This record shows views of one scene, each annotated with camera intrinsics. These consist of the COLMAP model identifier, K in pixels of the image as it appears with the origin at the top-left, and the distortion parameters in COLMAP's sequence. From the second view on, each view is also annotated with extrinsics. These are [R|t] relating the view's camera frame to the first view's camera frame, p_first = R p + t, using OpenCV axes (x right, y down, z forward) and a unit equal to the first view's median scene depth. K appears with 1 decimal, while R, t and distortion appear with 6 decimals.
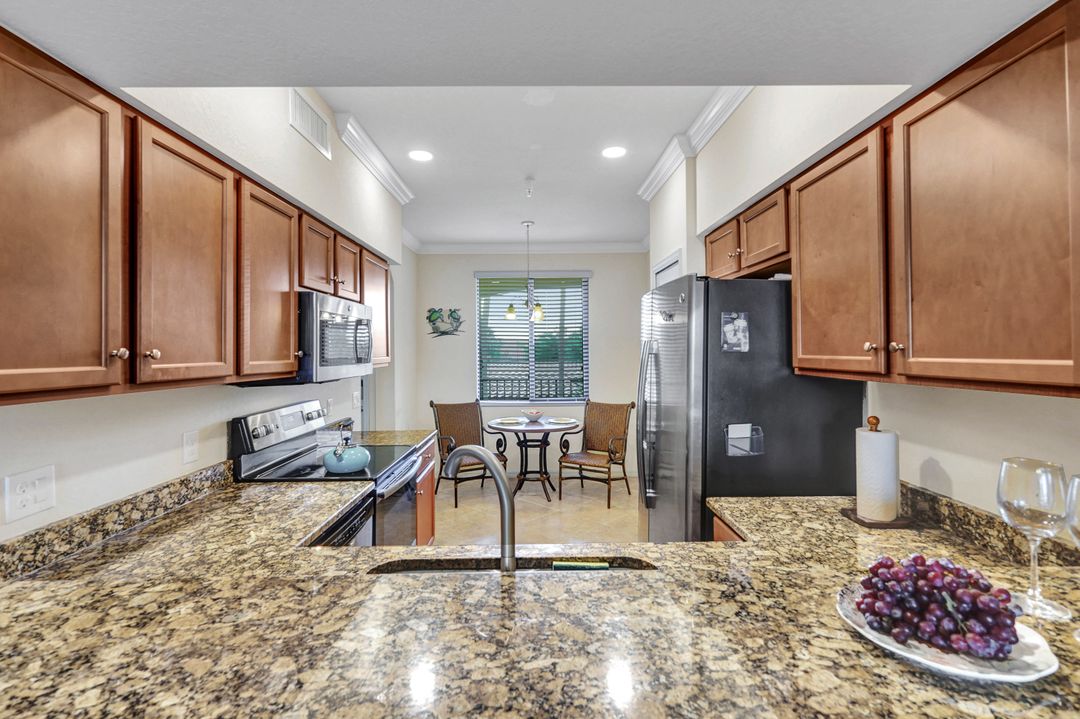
lens RADIAL K [[486.0, 0, 534.3], [0, 486.0, 343.0], [0, 0, 1]] dist [0.021779, 0.000061]
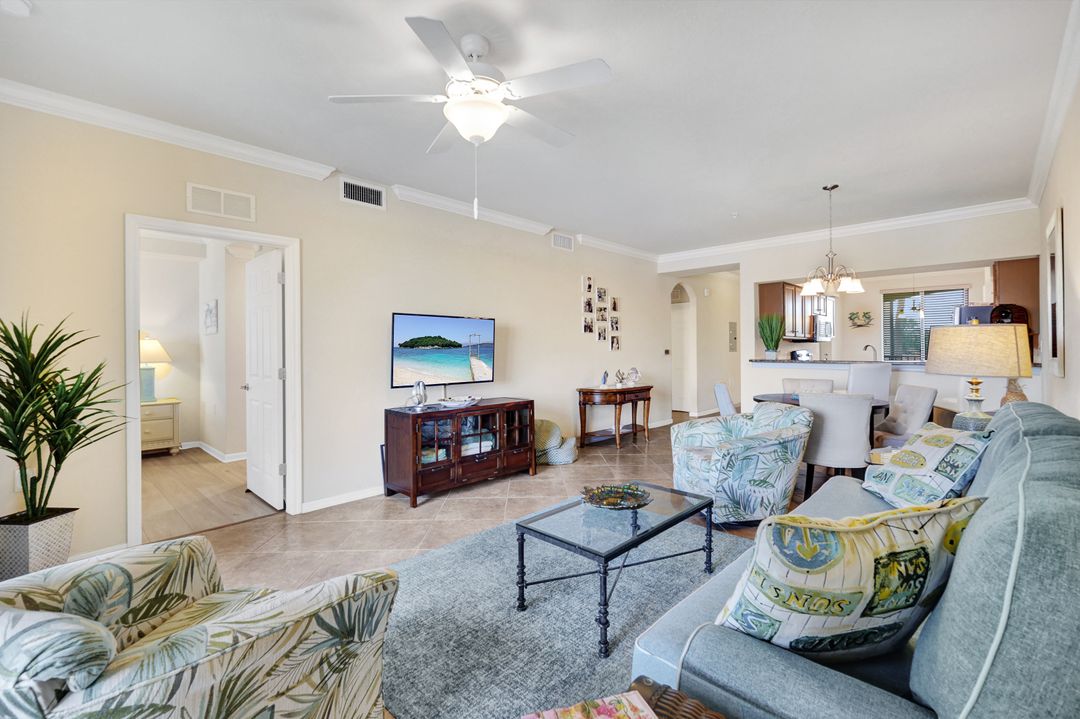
lens RADIAL K [[465.2, 0, 536.5], [0, 465.2, 352.9], [0, 0, 1]] dist [0.009321, 0.000235]
pose [[0.713396, 0.014300, -0.700616, 0.173155], [0.009765, 0.999492, 0.030344, 0.015769], [0.700693, -0.028489, 0.712893, -1.068903]]
